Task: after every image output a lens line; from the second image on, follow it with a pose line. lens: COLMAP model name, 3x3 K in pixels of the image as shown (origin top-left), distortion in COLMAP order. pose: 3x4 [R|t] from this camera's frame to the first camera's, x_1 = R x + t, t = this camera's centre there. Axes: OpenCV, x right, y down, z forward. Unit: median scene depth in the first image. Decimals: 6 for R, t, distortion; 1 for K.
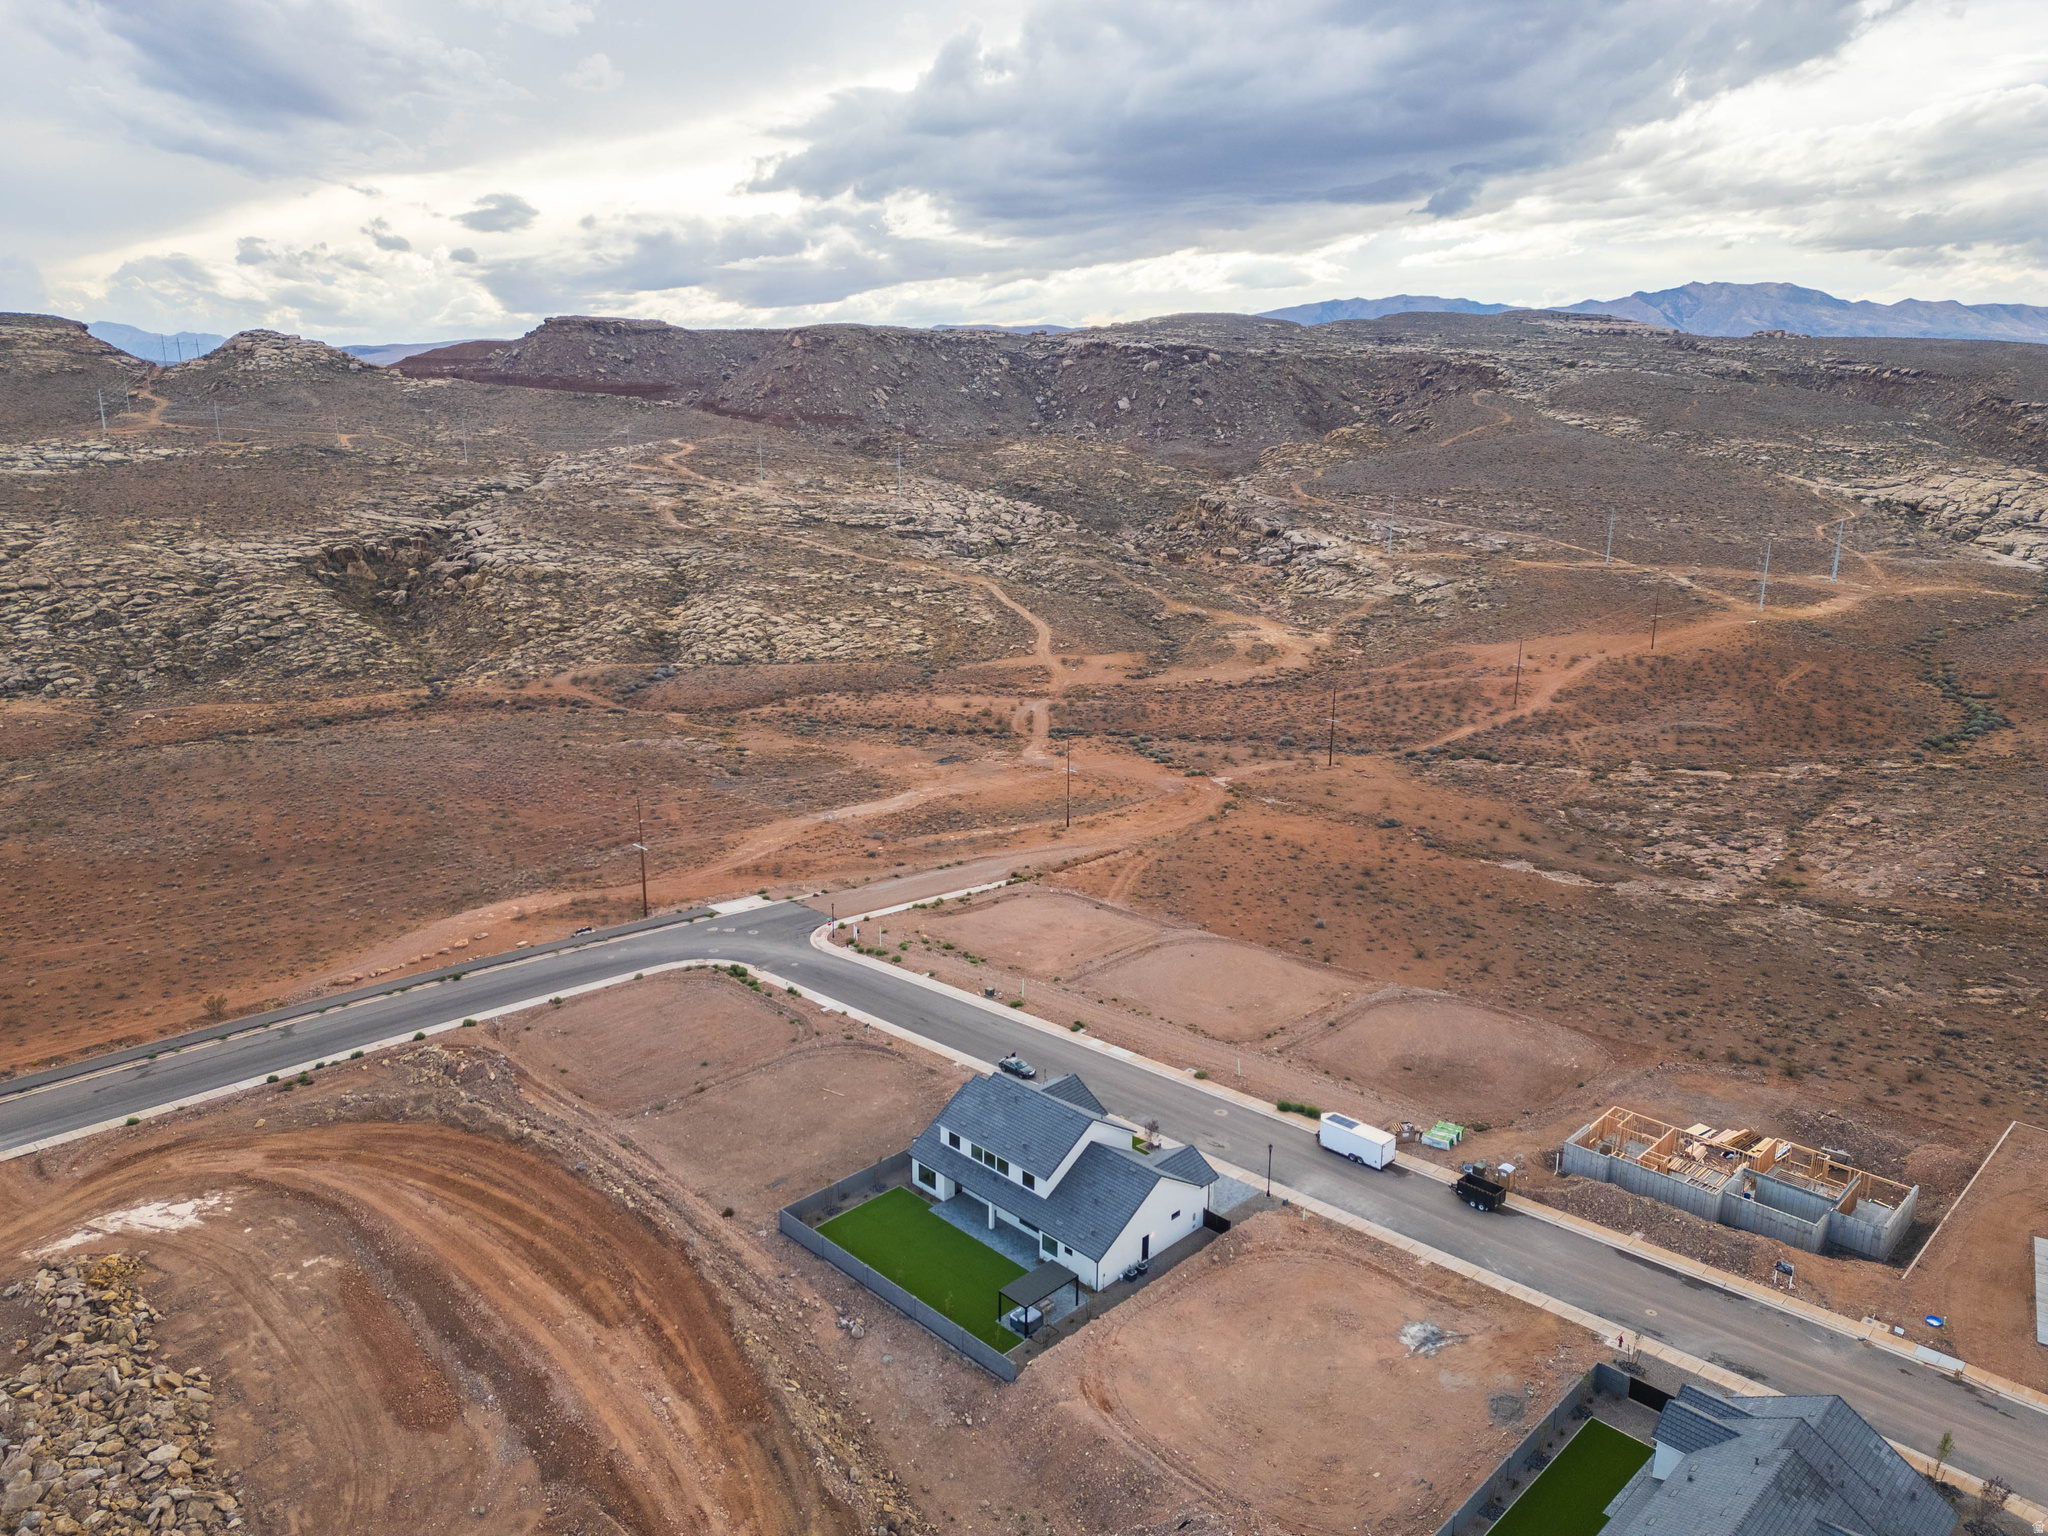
lens RADIAL K [[1434.5, 0, 1029.0], [0, 1434.5, 766.5], [0, 0, 1]] dist [0.078778, -0.074573]
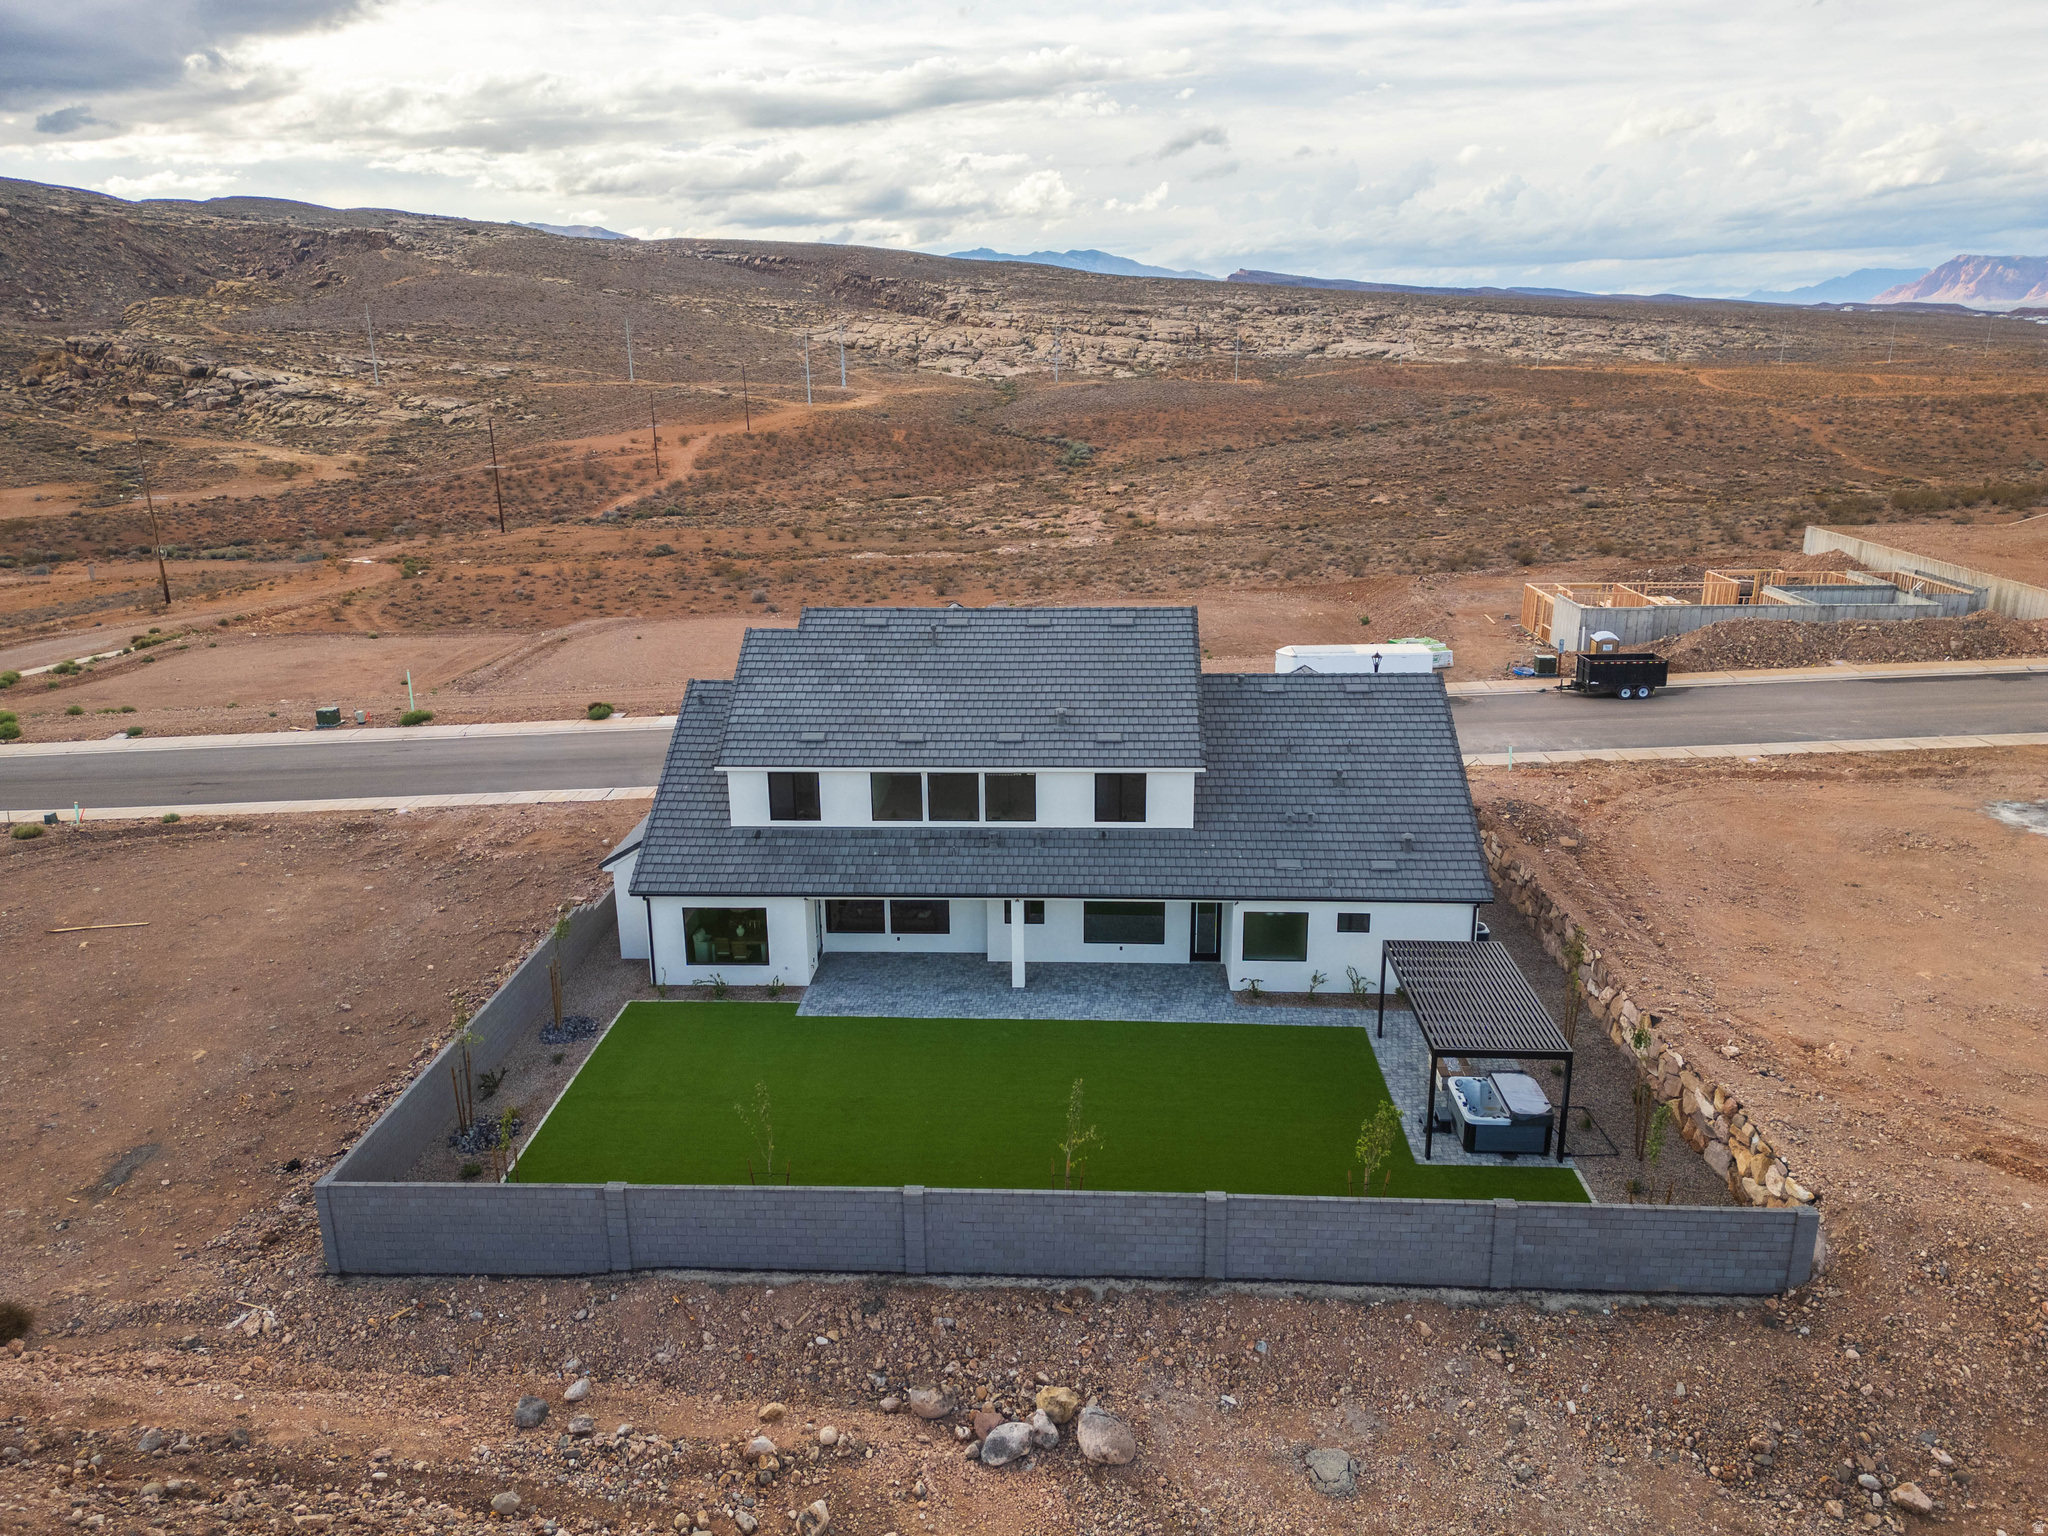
lens RADIAL K [[1434.5, 0, 1029.0], [0, 1434.5, 766.5], [0, 0, 1]] dist [0.078778, -0.074573]
pose [[0.743052, -0.206602, 0.636545, -0.145666], [0.183989, 0.977568, 0.102513, 0.156325], [-0.643445, 0.040945, 0.764397, 0.491208]]
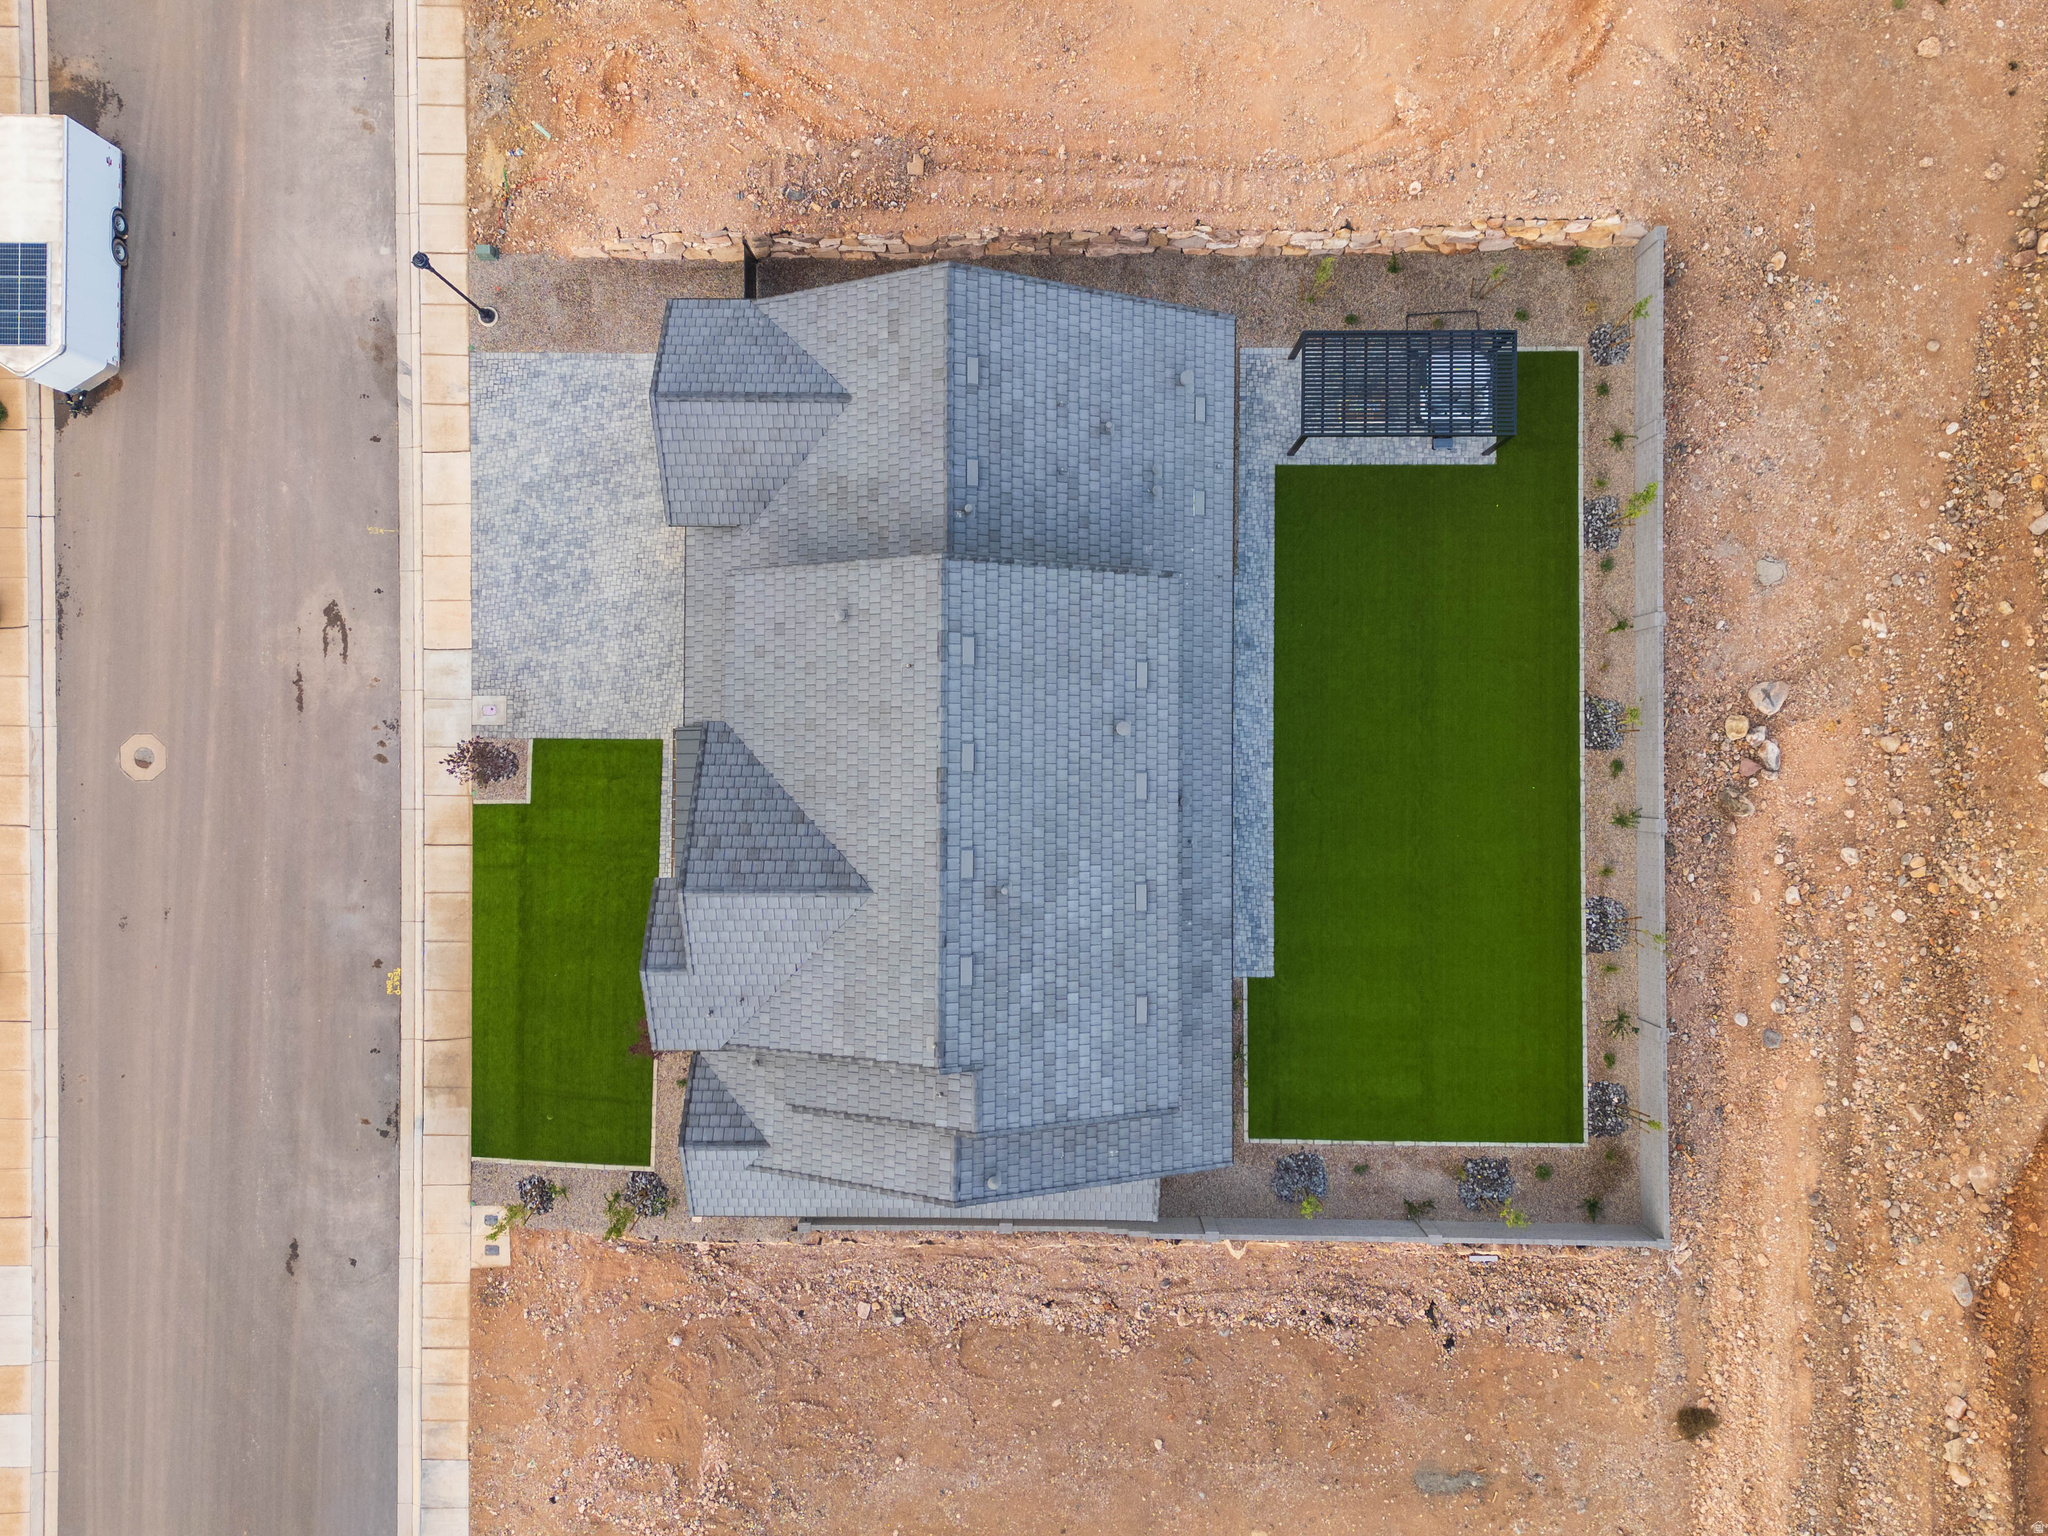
lens RADIAL K [[1434.5, 0, 1029.0], [0, 1434.5, 766.5], [0, 0, 1]] dist [0.078778, -0.074573]
pose [[-0.696649, -0.717087, 0.021626, -0.001747], [0.193246, -0.158537, 0.968257, -0.013369], [-0.690896, 0.678714, 0.249018, 0.618586]]
